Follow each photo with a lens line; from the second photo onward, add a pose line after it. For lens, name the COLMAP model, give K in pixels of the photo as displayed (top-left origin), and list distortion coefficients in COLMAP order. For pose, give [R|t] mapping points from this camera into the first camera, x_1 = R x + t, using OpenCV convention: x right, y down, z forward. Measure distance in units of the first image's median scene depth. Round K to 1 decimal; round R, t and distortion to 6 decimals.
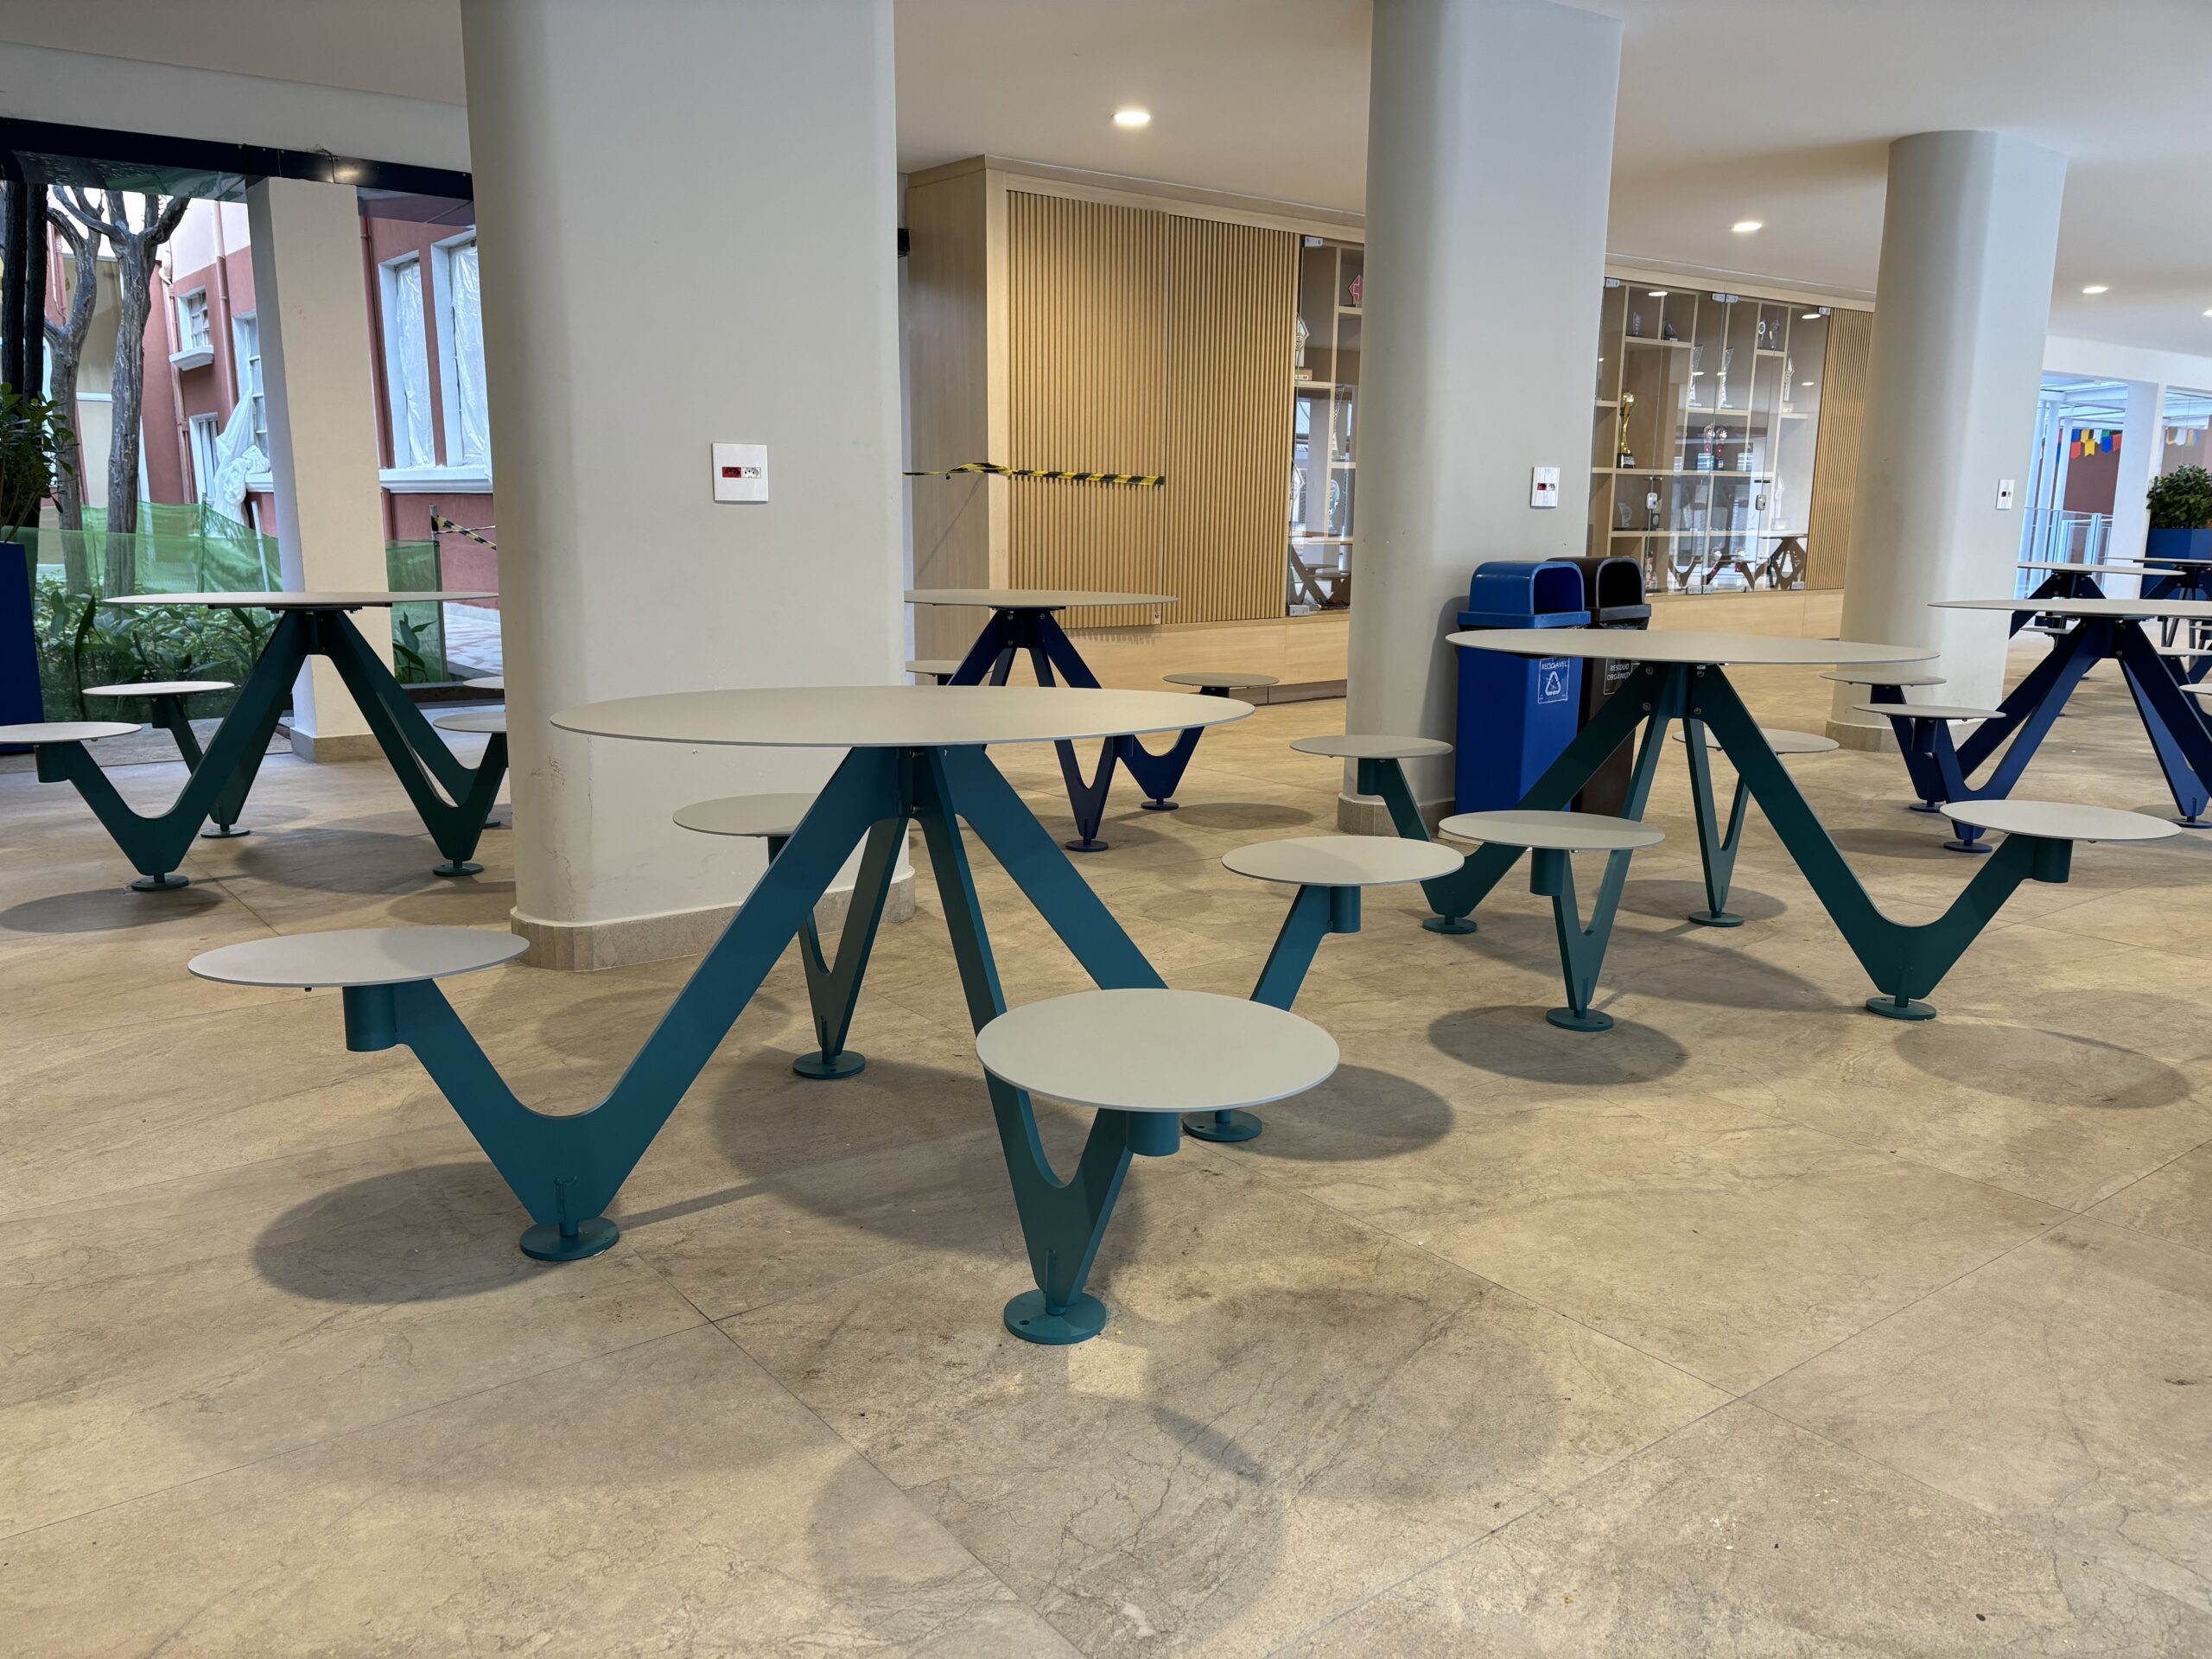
lens RADIAL K [[1668.4, 0, 1106.0], [0, 1668.4, 829.5], [0, 0, 1]] dist [0.016852, 0.000662]
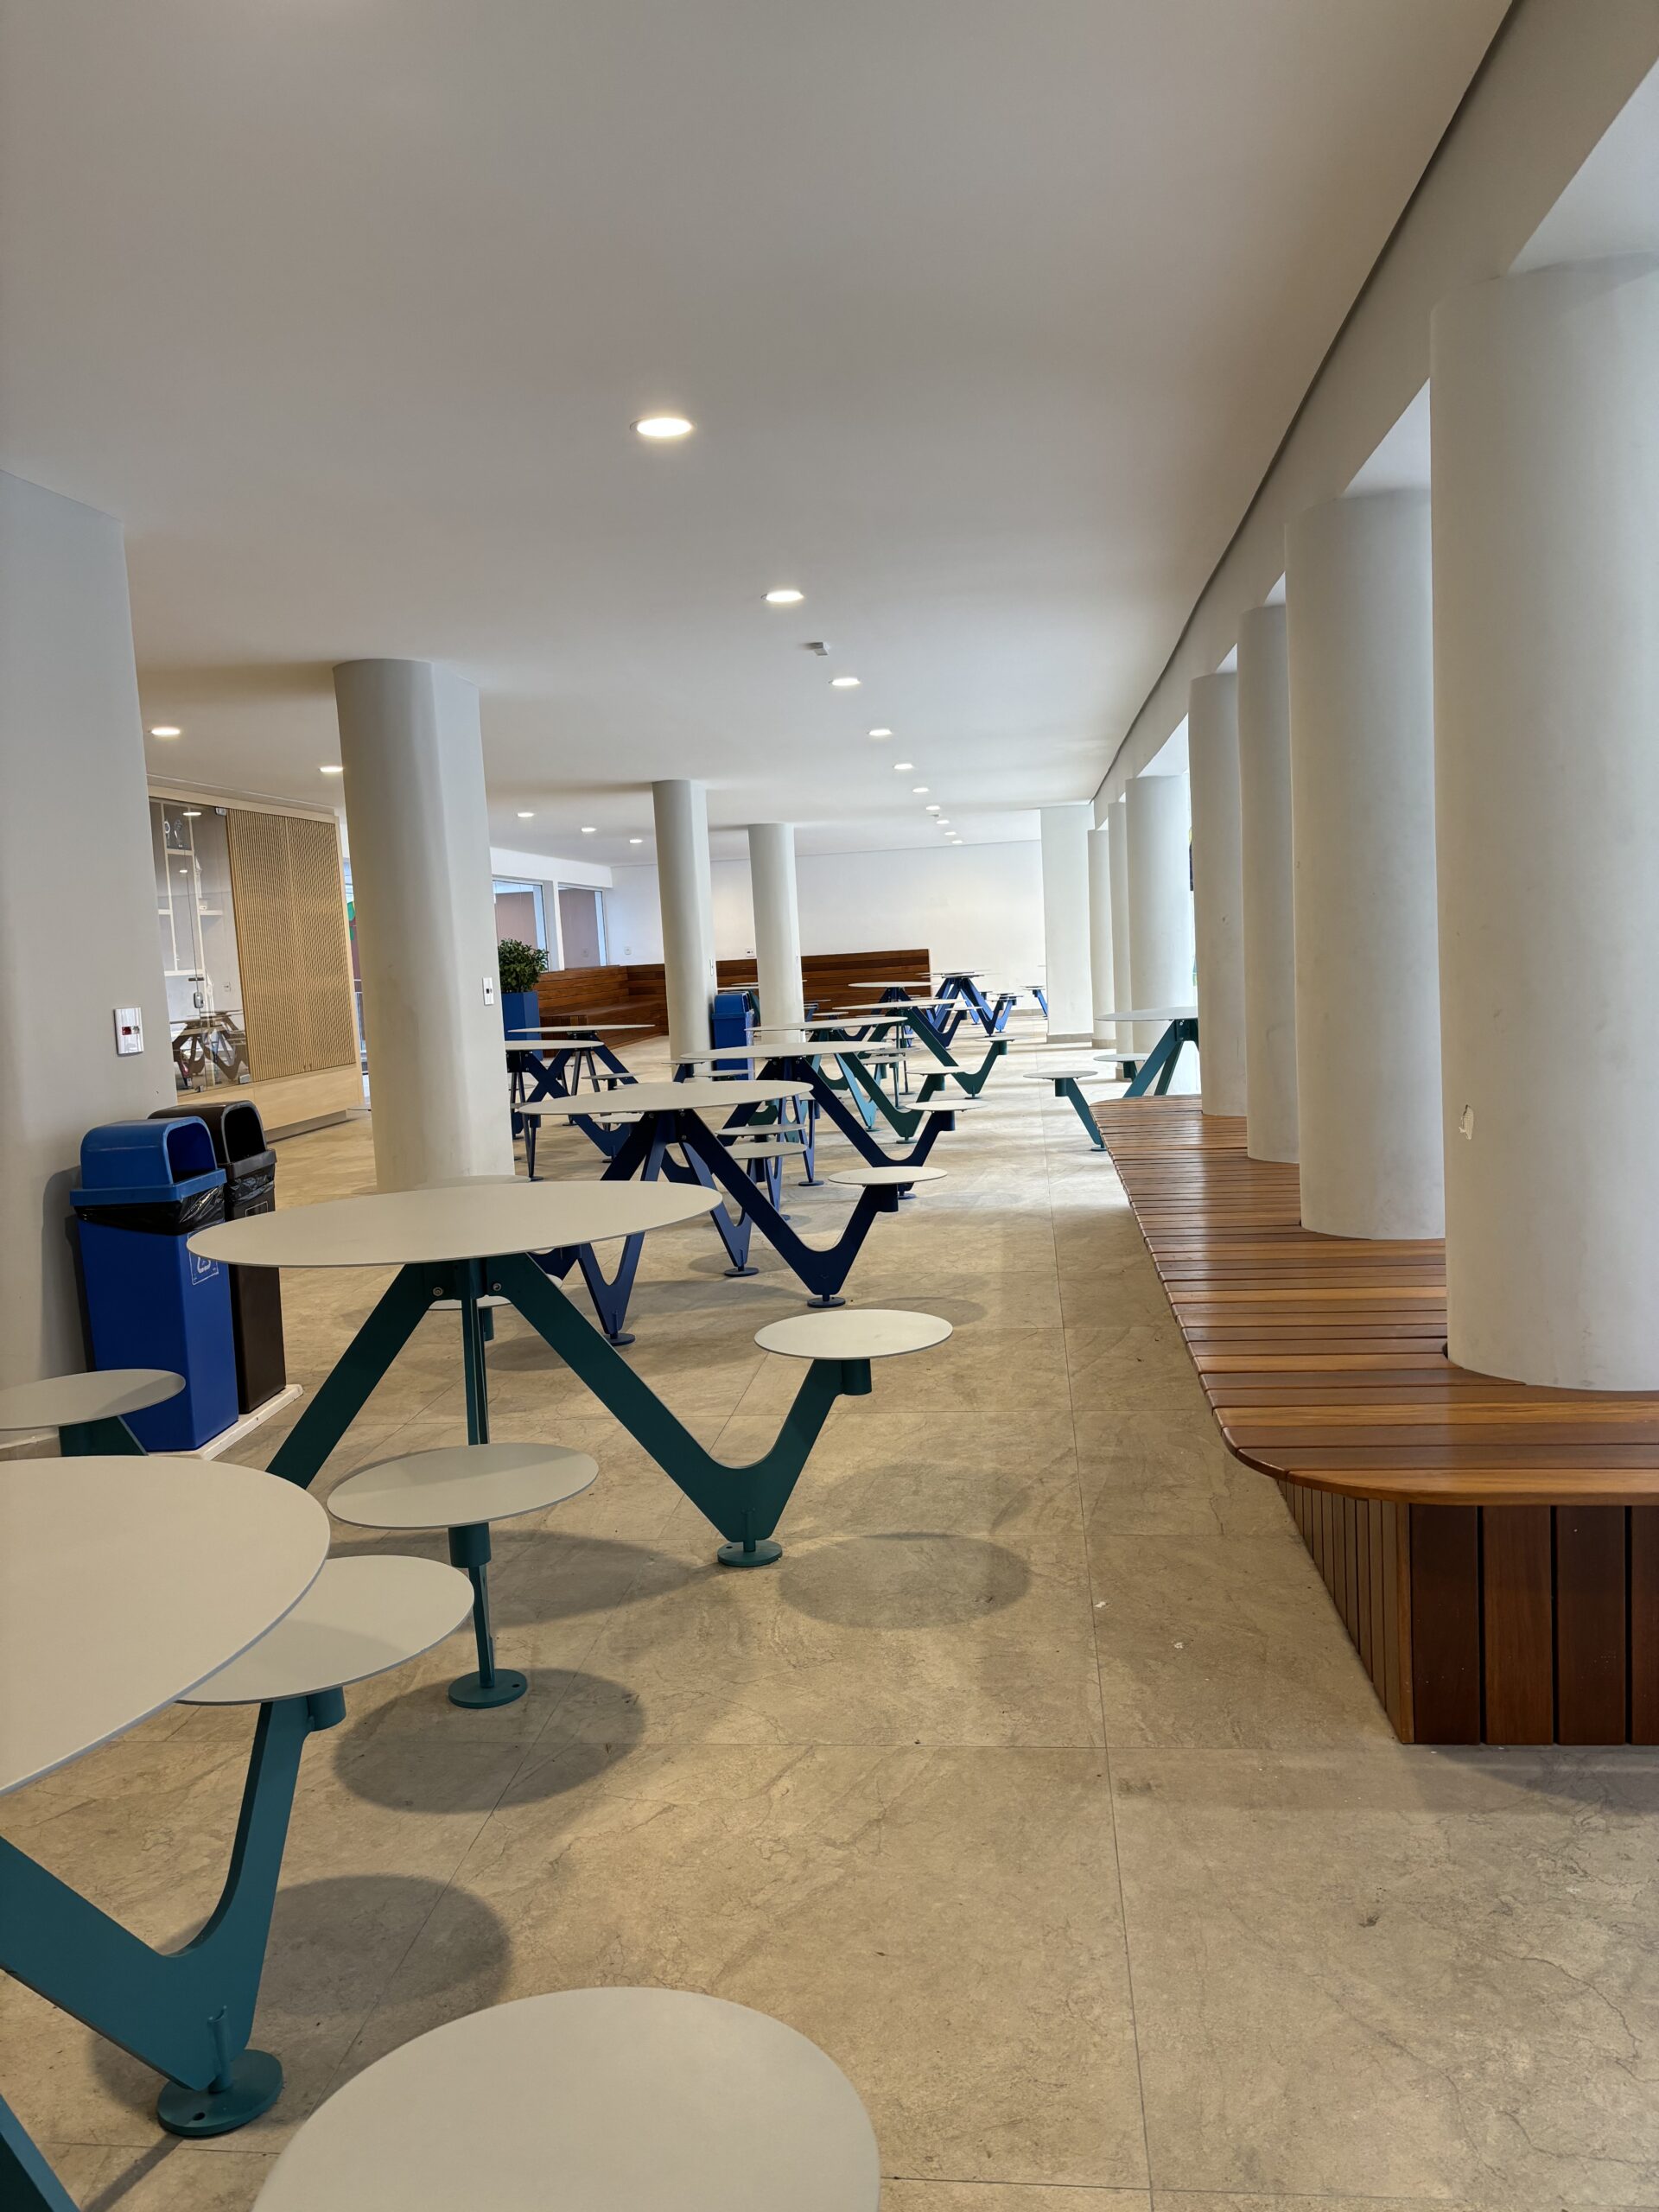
lens RADIAL K [[1668.4, 0, 829.5], [0, 1668.4, 1106.0], [0, 0, 1]] dist [0.016852, 0.000662]
pose [[0.707942, -0.116269, 0.696635, -0.158028], [0.196805, 0.979764, -0.036475, -0.117932], [-0.678297, 0.162923, 0.716498, 0.263814]]
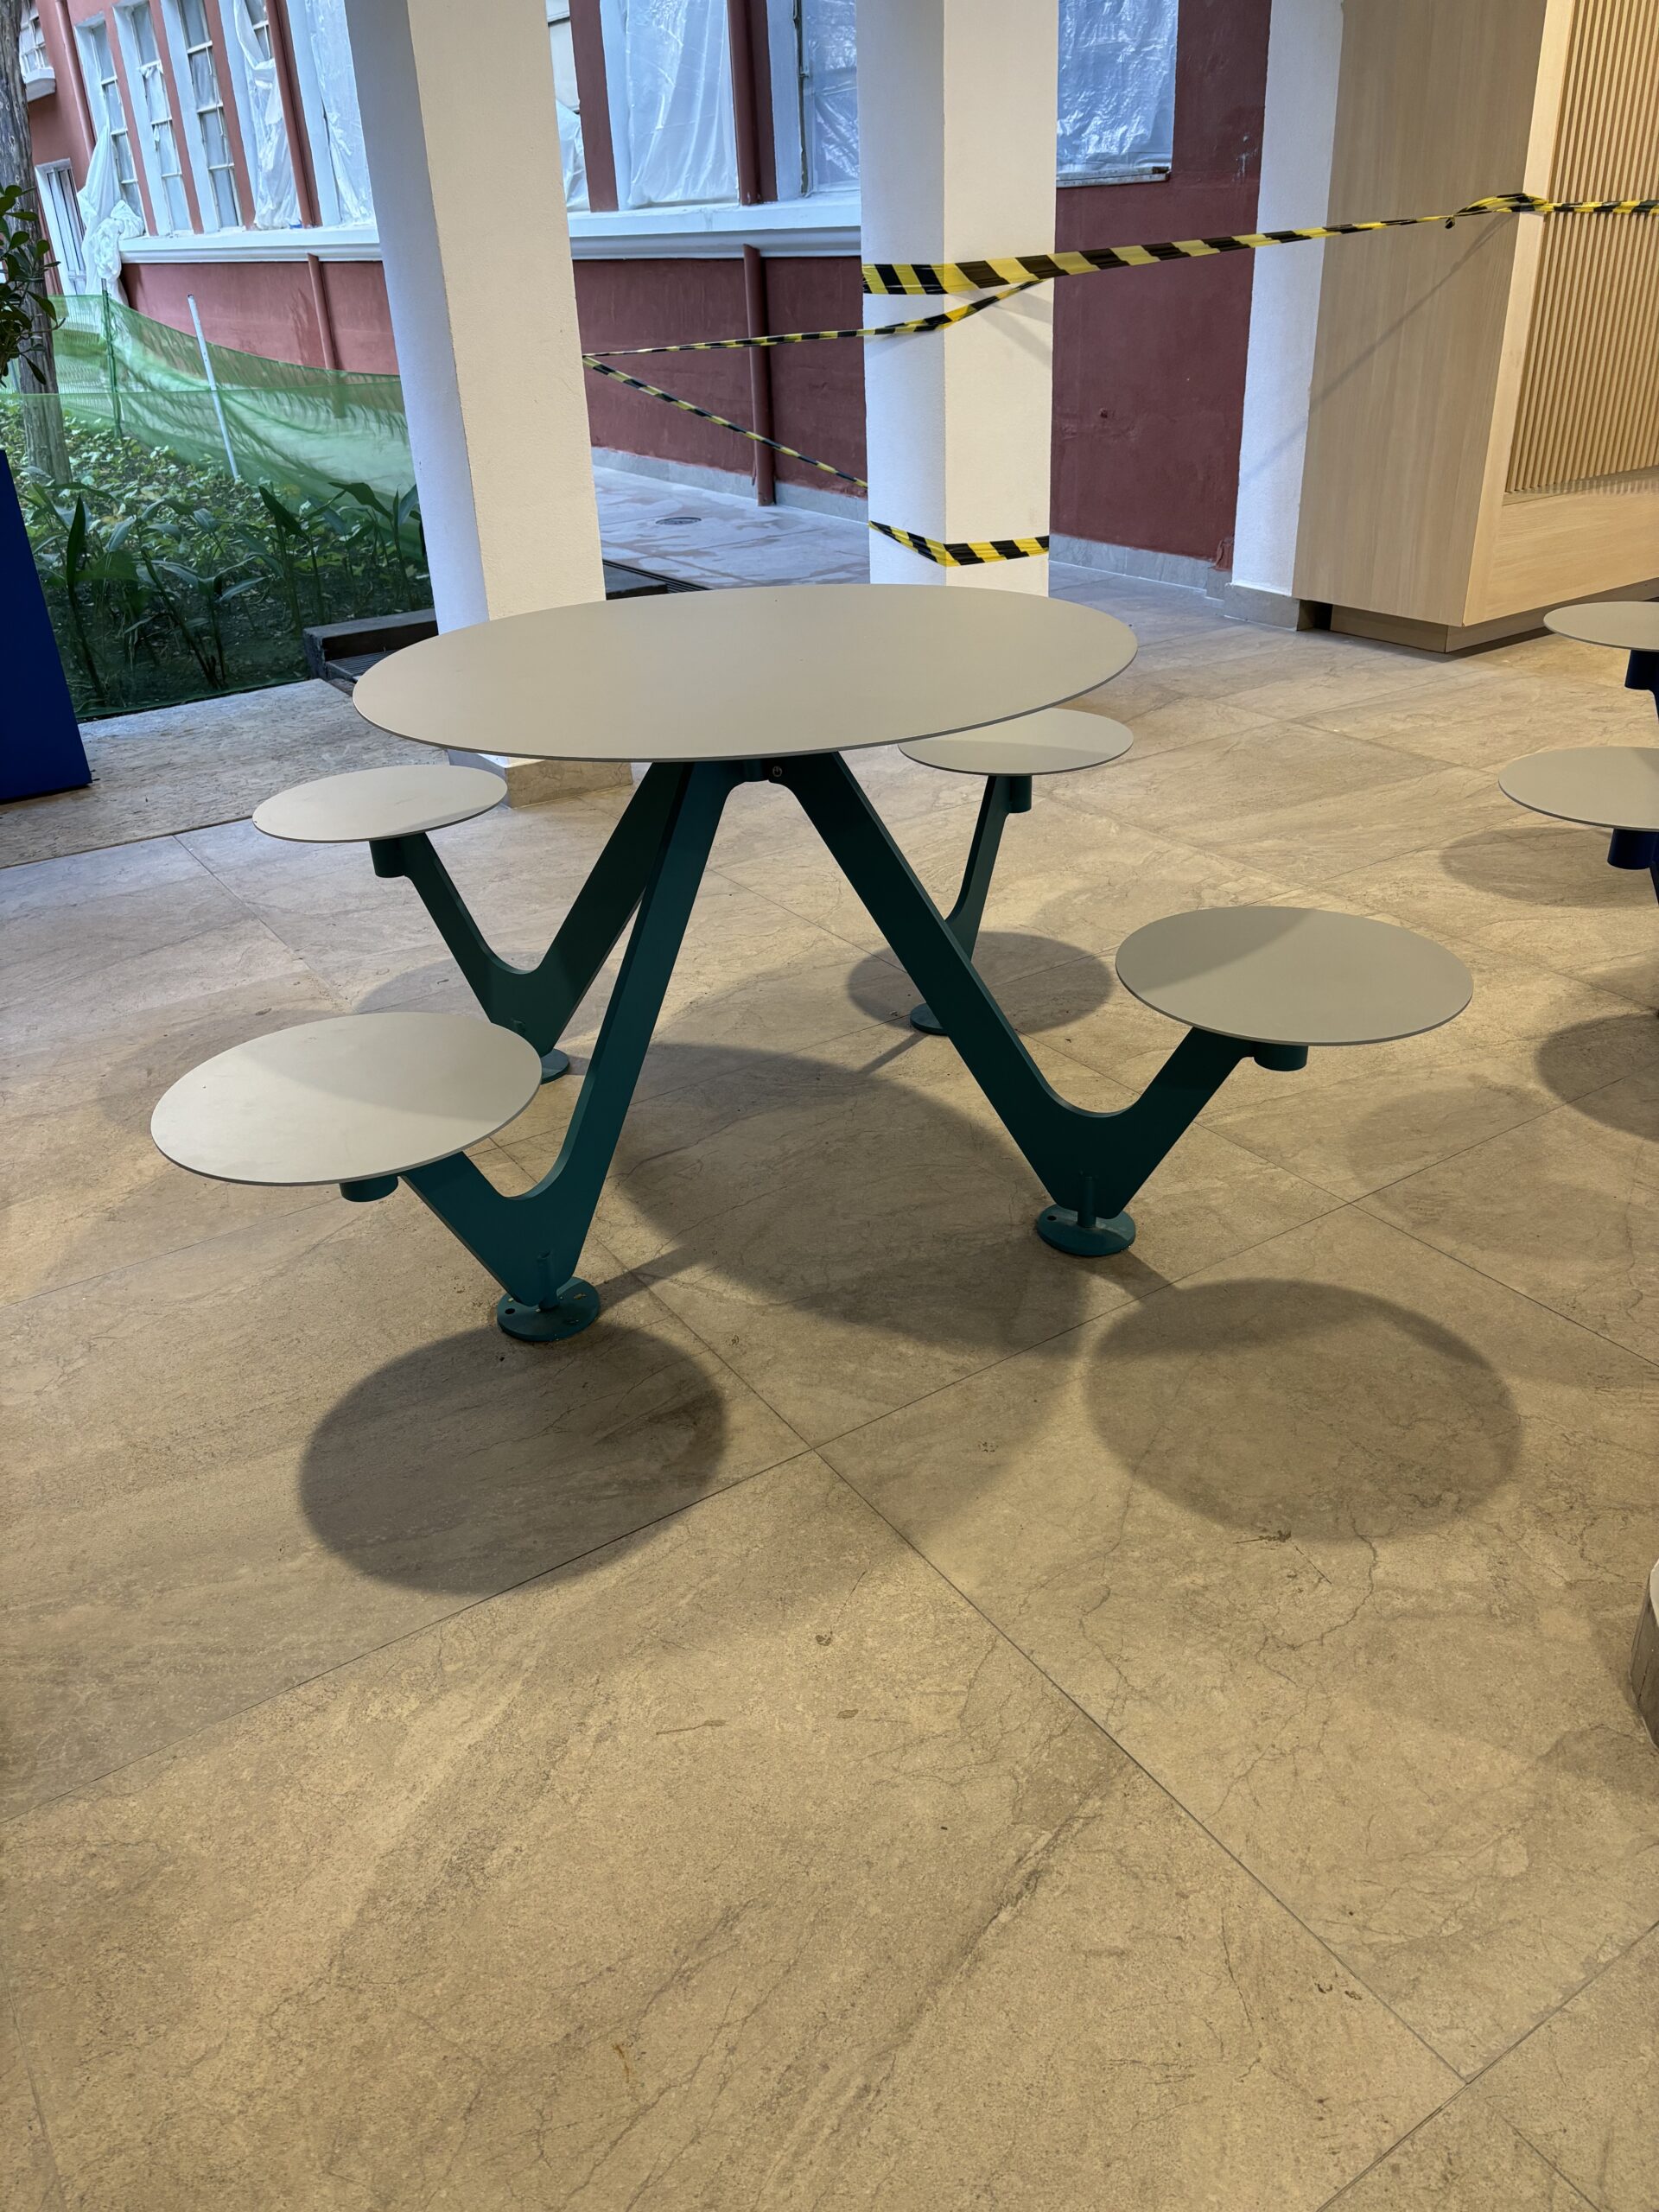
lens RADIAL K [[1701.3, 0, 829.5], [0, 1701.3, 1106.0], [0, 0, 1]] dist [-0.003194, -0.005929]
pose [[0.995402, -0.010059, -0.095252, -0.046279], [0.037411, 0.956306, 0.289964, -0.017472], [0.088173, -0.292195, 0.952286, 0.059191]]
